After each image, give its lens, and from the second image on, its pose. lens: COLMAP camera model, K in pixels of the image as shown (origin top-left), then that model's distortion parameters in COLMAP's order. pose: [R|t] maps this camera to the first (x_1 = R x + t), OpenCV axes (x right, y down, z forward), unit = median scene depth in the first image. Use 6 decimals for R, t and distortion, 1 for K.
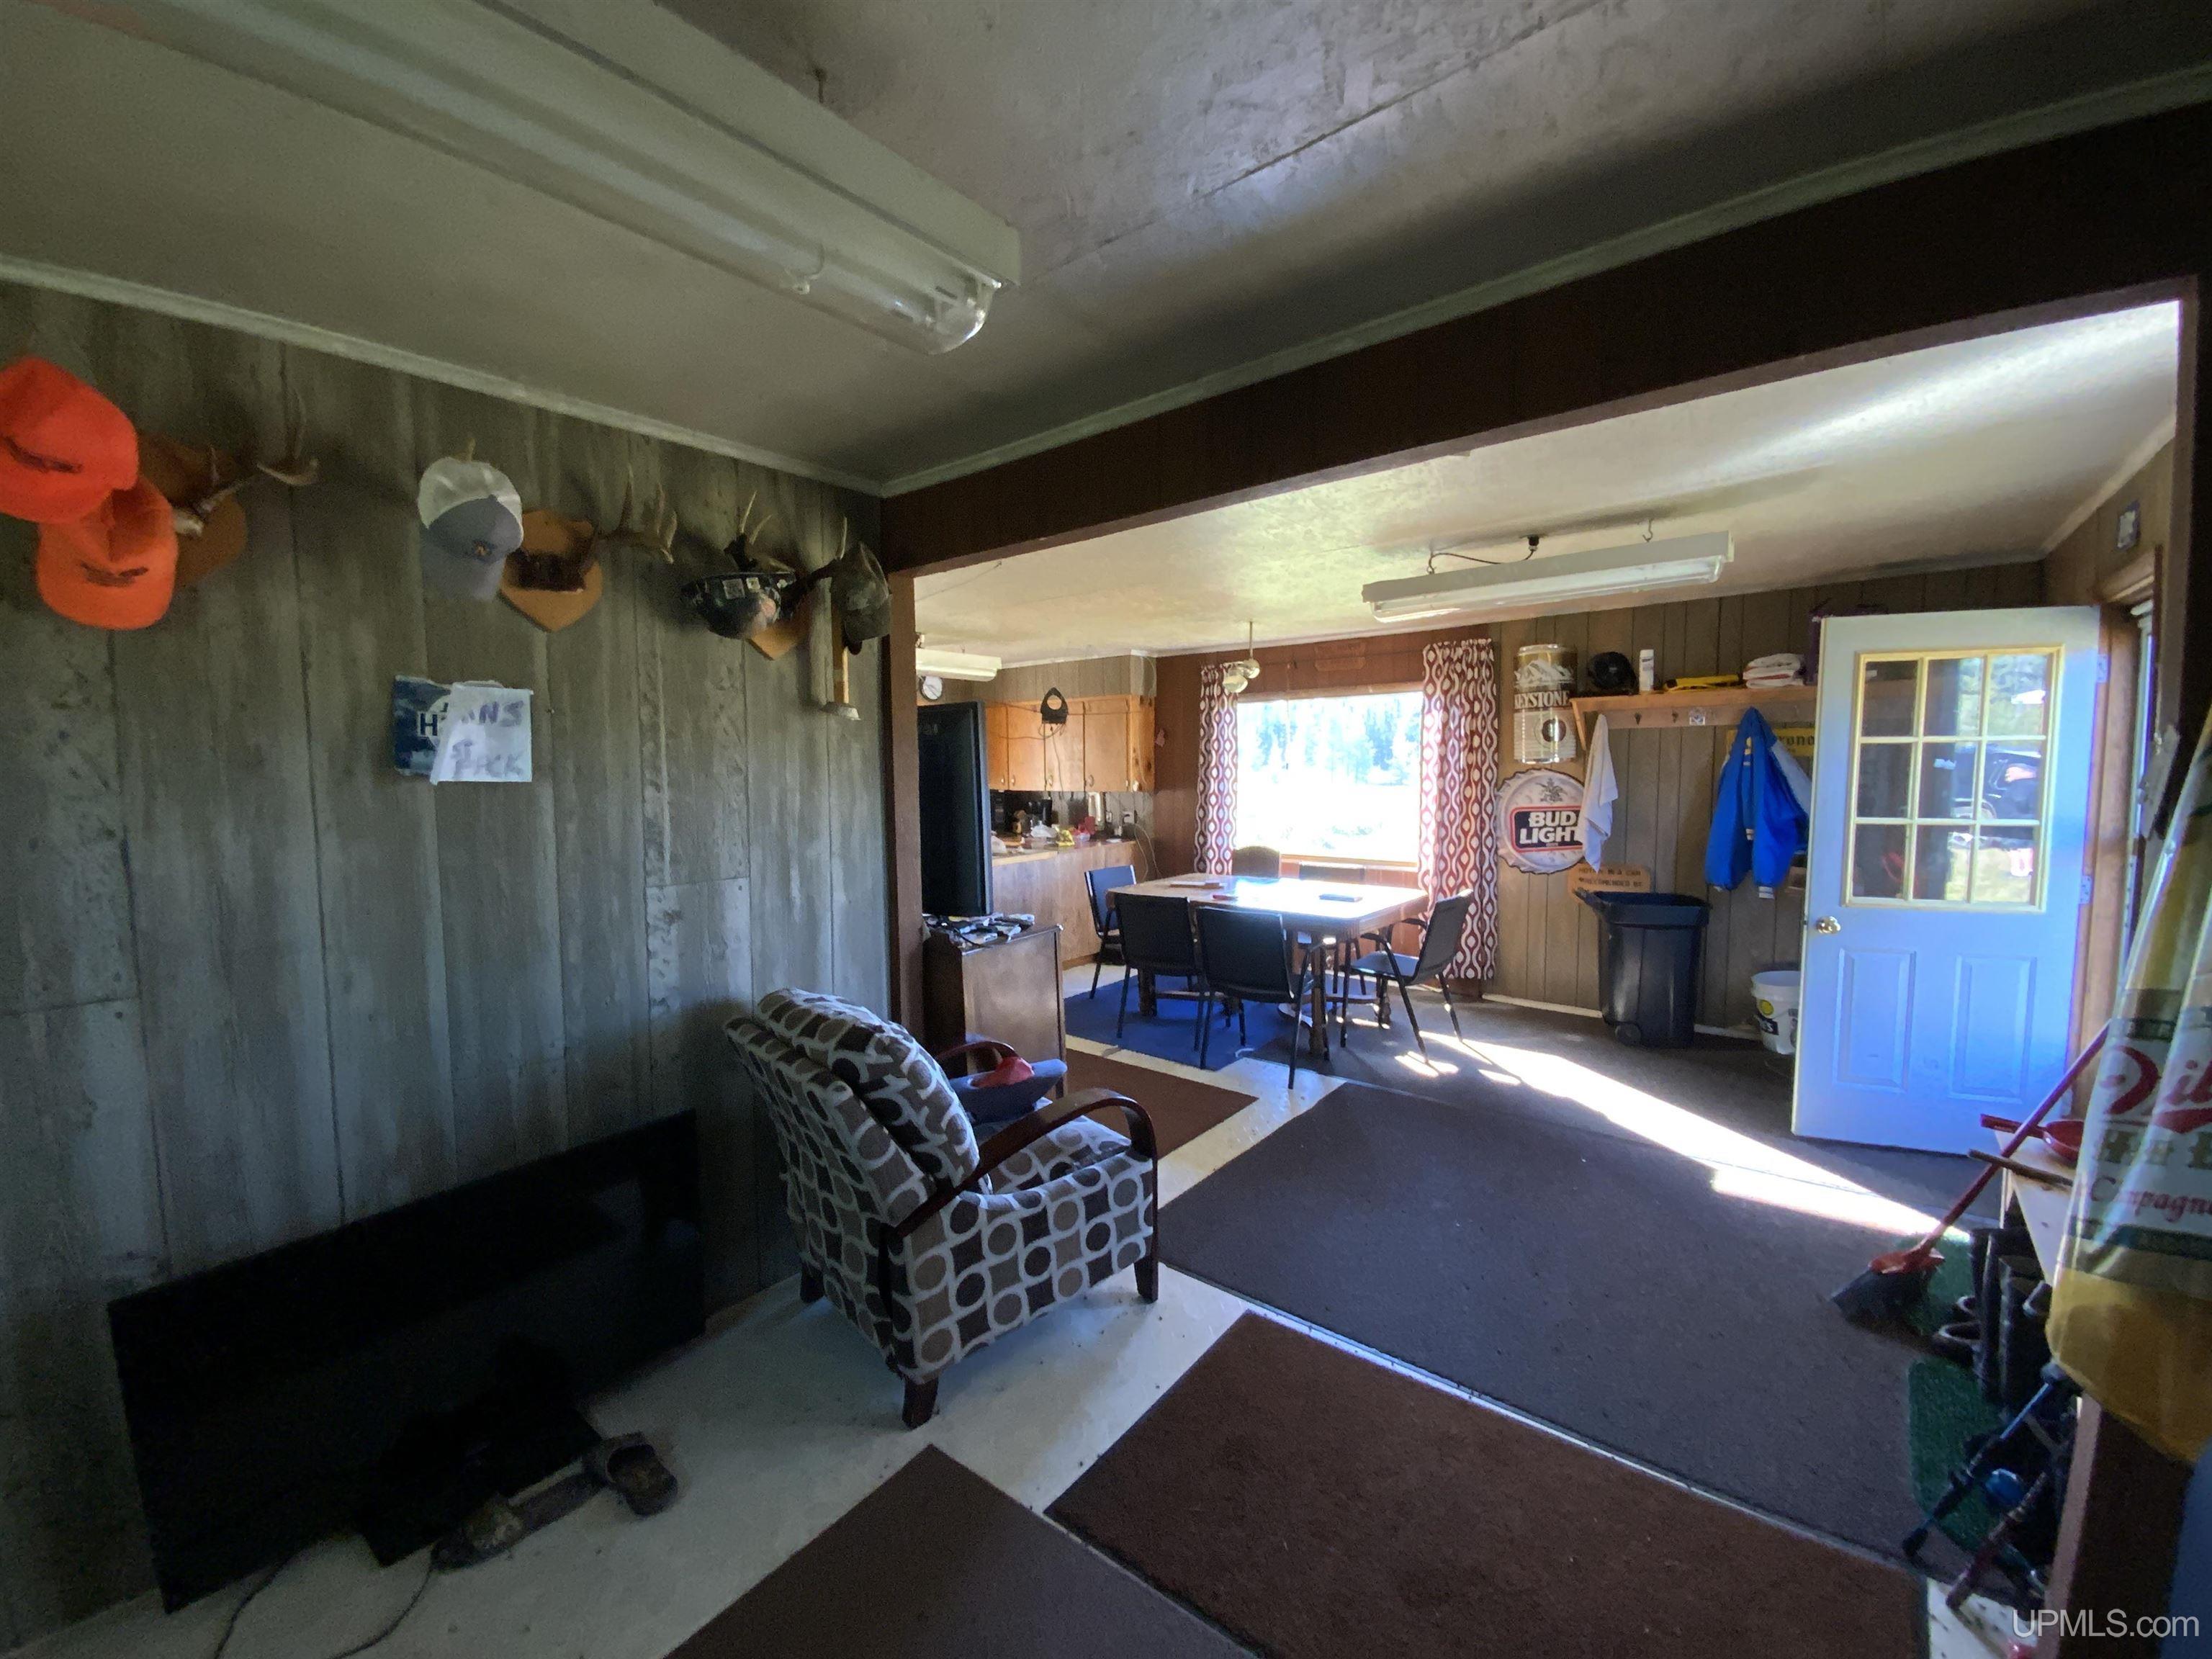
lens RADIAL K [[889.7, 0, 1099.5], [0, 889.7, 831.7], [0, 0, 1]] dist [0.024859, -0.017357]
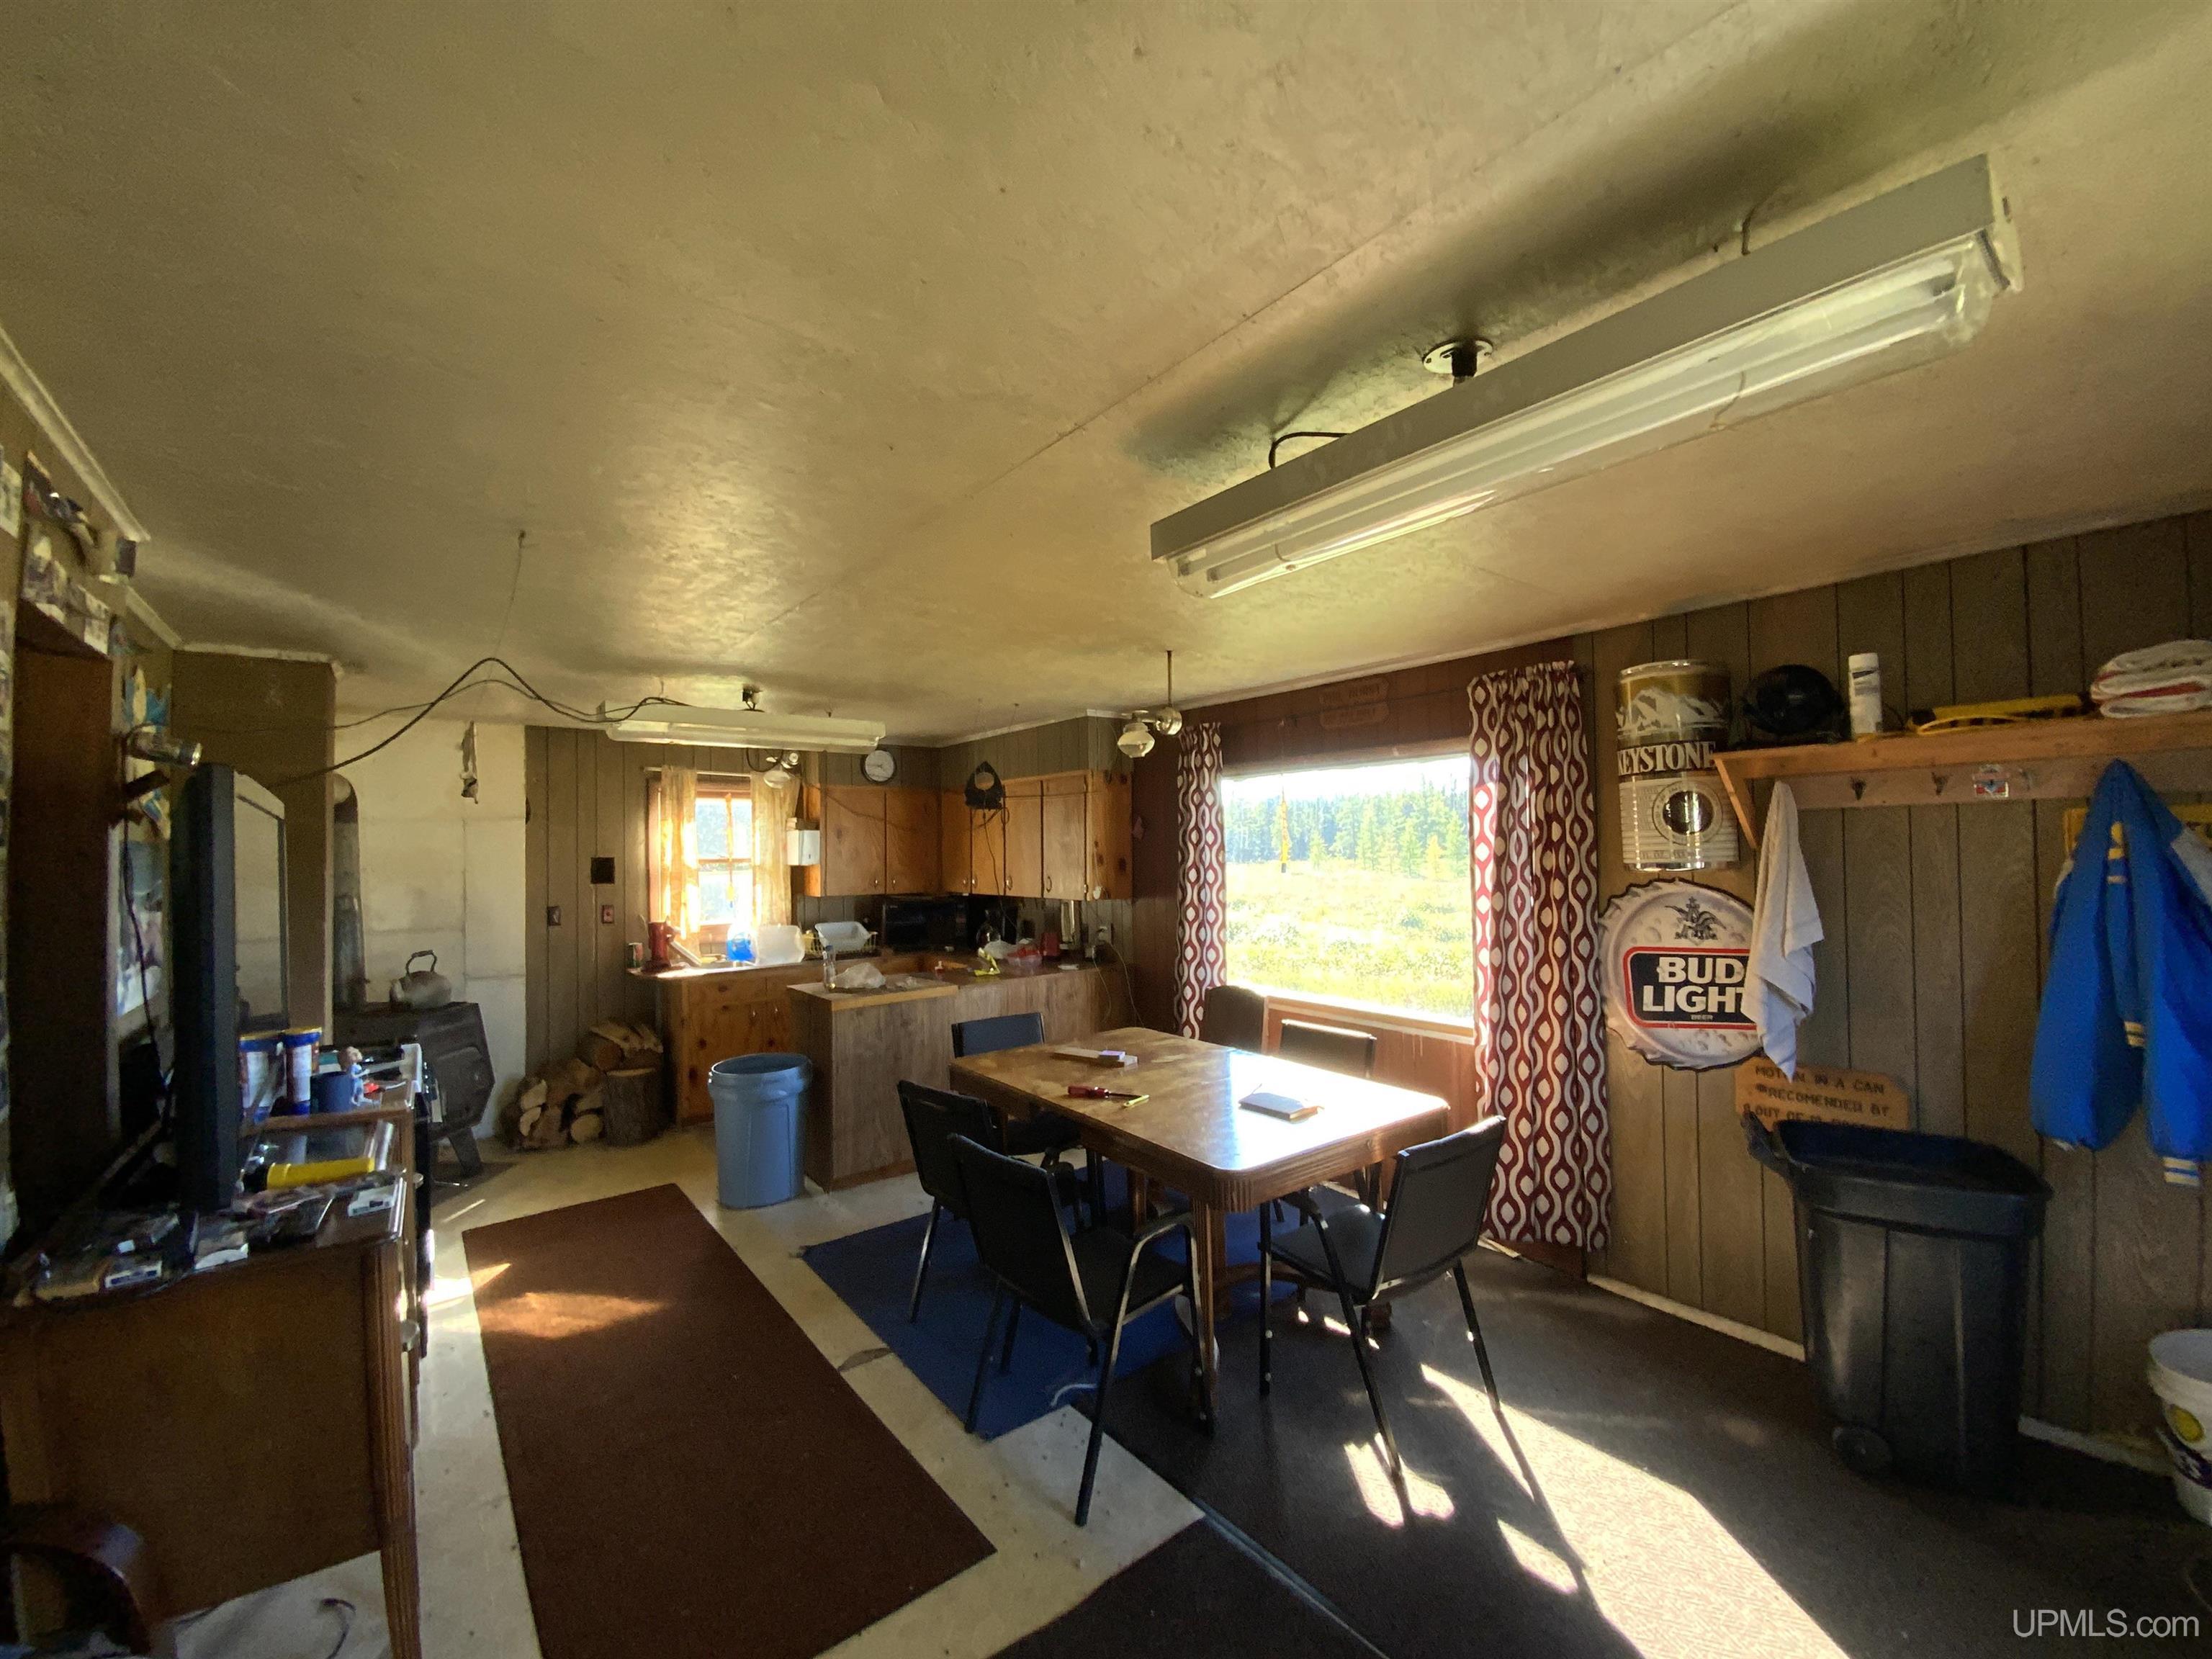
lens RADIAL K [[883.2, 0, 1112.2], [0, 883.2, 834.7], [0, 0, 1]] dist [0.026374, -0.016455]
pose [[0.976855, -0.005741, -0.213824, 0.279748], [-0.013742, 0.995890, -0.089520, -0.045552], [0.213459, 0.090386, 0.972762, 0.393230]]
